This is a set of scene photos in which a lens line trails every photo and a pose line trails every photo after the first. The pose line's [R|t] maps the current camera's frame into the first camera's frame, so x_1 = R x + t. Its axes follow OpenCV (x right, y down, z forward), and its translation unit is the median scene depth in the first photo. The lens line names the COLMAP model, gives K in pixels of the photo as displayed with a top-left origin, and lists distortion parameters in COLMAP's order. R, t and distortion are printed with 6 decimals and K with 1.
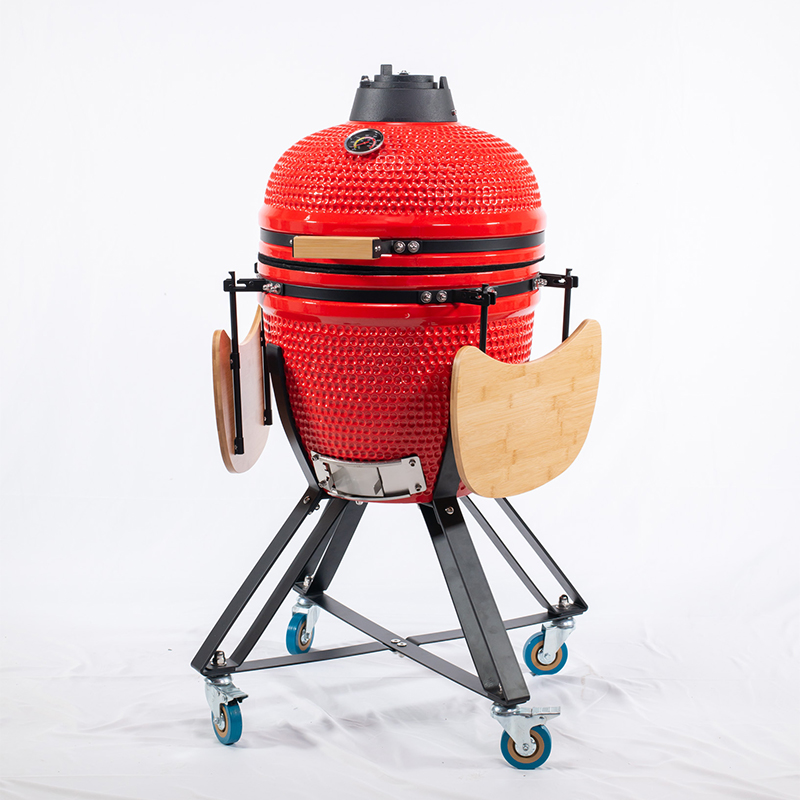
lens RADIAL K [[1884.4, 0, 400.0], [0, 1884.4, 400.0], [0, 0, 1]] dist [-0.043180, 0.266546]
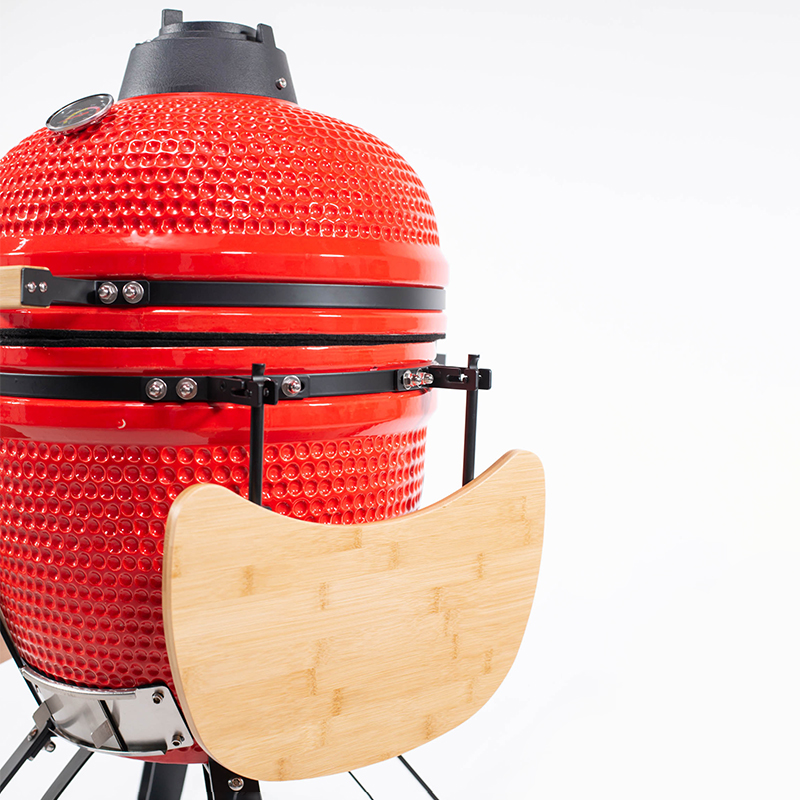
lens RADIAL K [[1340.7, 0, 400.0], [0, 1340.7, 400.0], [0, 0, 1]] dist [-0.004720, -1.314244]
pose [[0.982627, 0.028118, -0.183446, 0.141515], [-0.046394, 0.994289, -0.096105, -0.018208], [0.179697, 0.102946, 0.978321, 0.618731]]
